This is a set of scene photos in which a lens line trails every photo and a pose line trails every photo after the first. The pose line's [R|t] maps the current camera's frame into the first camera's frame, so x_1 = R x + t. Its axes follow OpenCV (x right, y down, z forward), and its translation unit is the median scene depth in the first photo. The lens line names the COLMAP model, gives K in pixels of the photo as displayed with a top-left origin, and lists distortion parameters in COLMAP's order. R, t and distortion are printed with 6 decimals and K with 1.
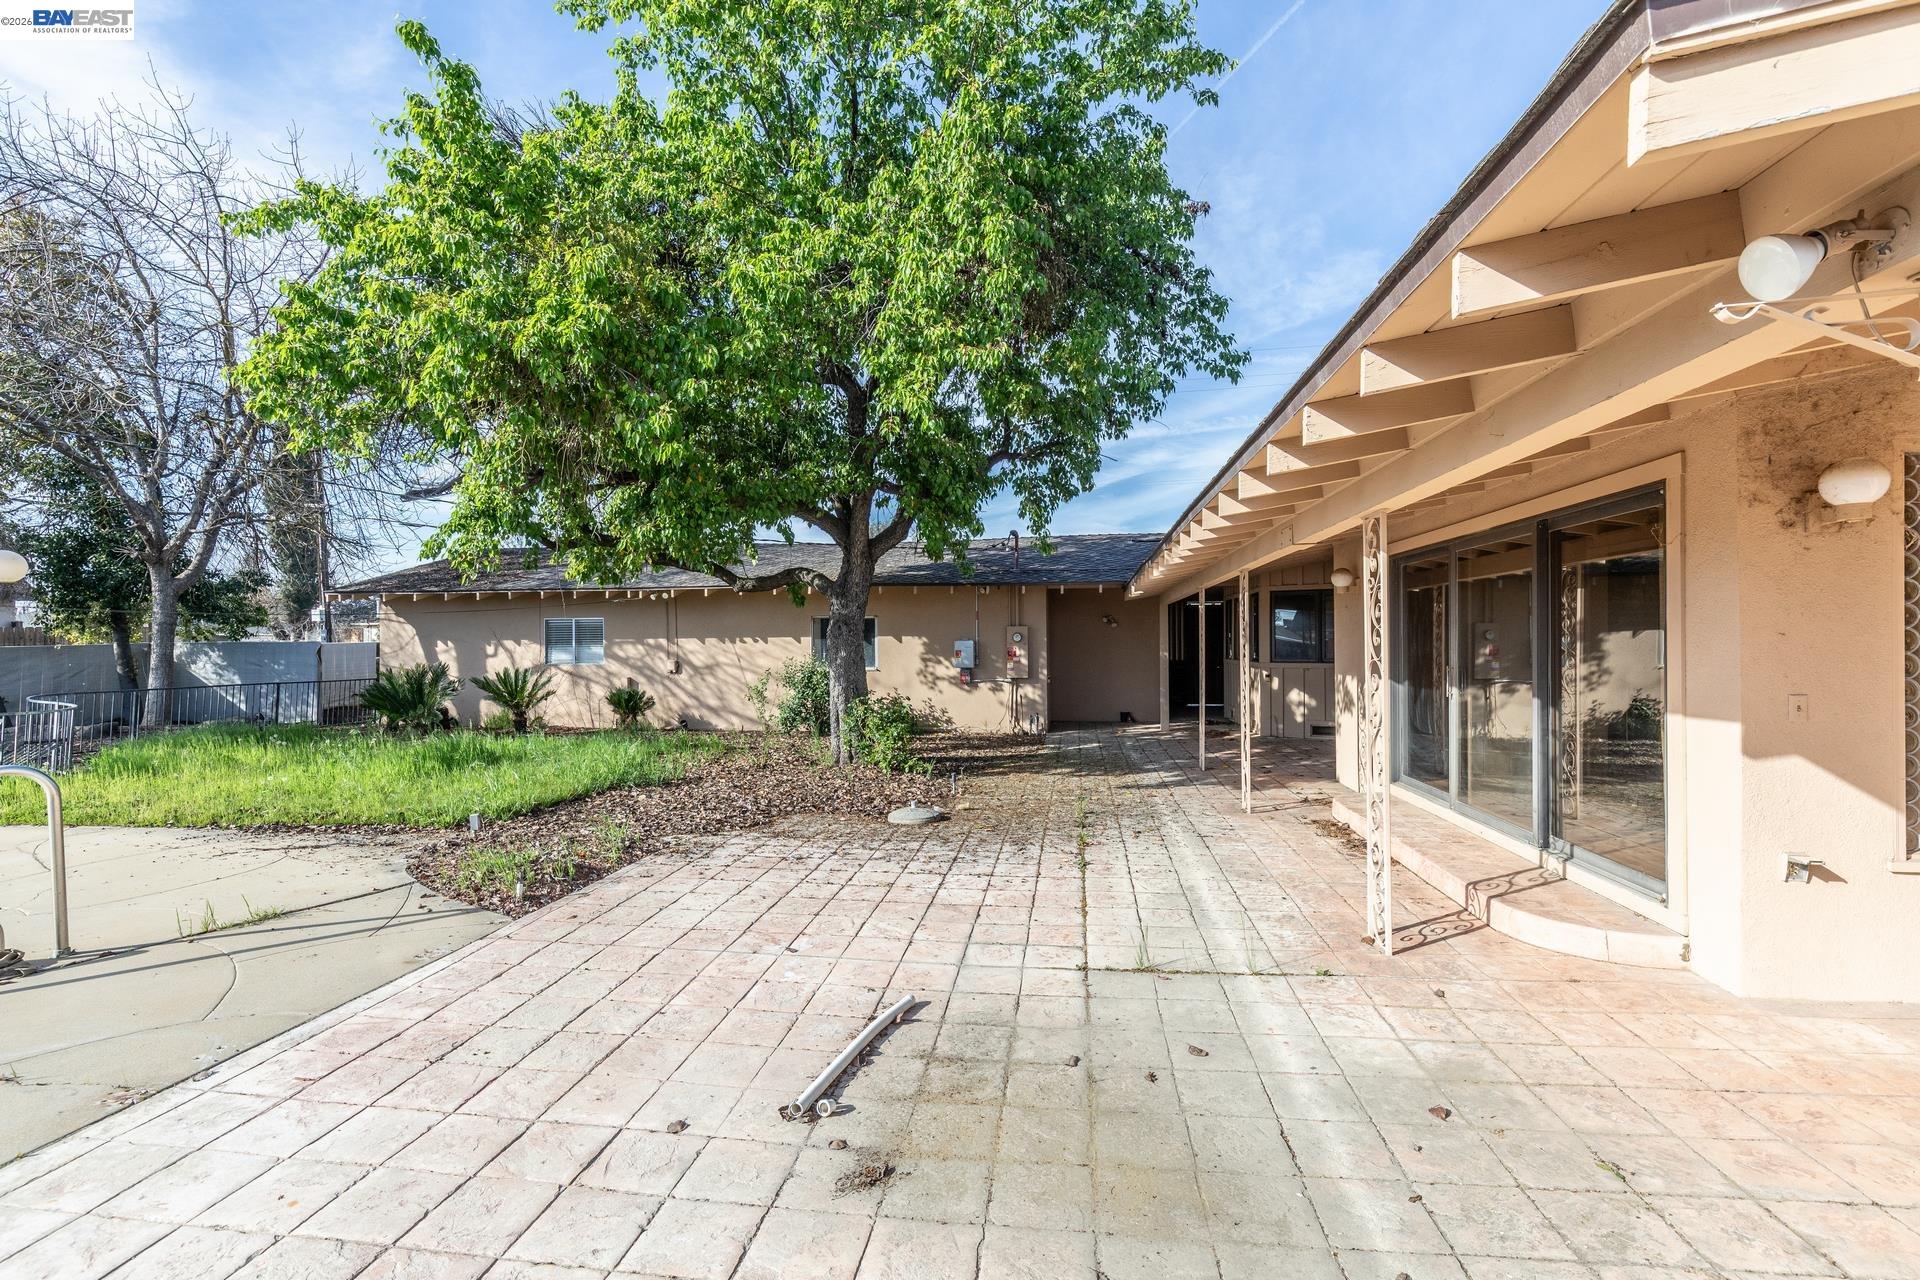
lens RADIAL K [[889.9, 0, 980.5], [0, 889.9, 634.7], [0, 0, 1]] dist [0.013669, -0.000776]
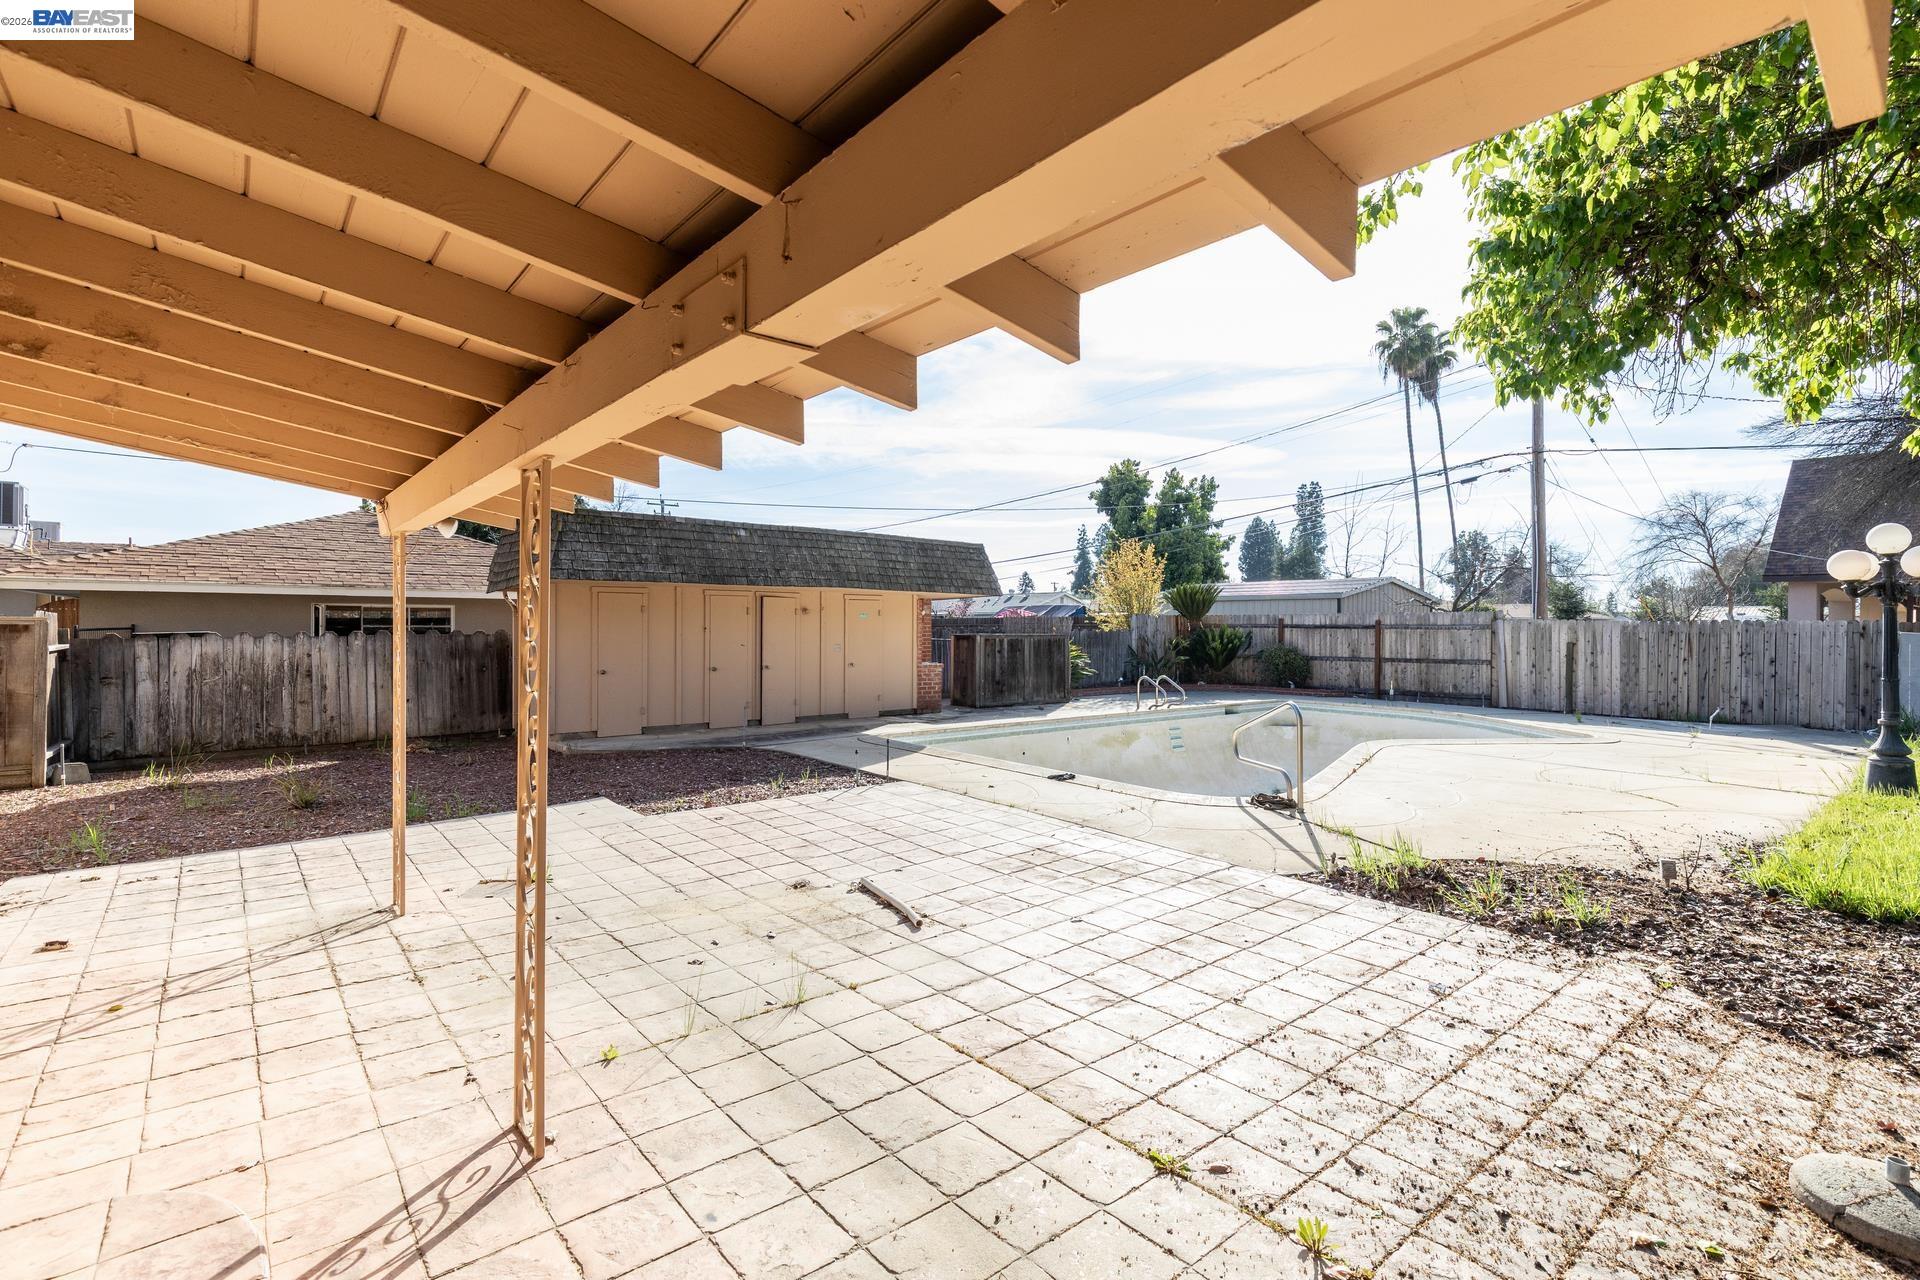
lens RADIAL K [[889.9, 0, 980.5], [0, 889.9, 634.7], [0, 0, 1]] dist [0.013669, -0.000776]
pose [[-0.693989, 0.011539, -0.719893, 0.204787], [0.006414, 0.999931, 0.009845, -0.007082], [0.719957, 0.002215, -0.694015, 0.505597]]
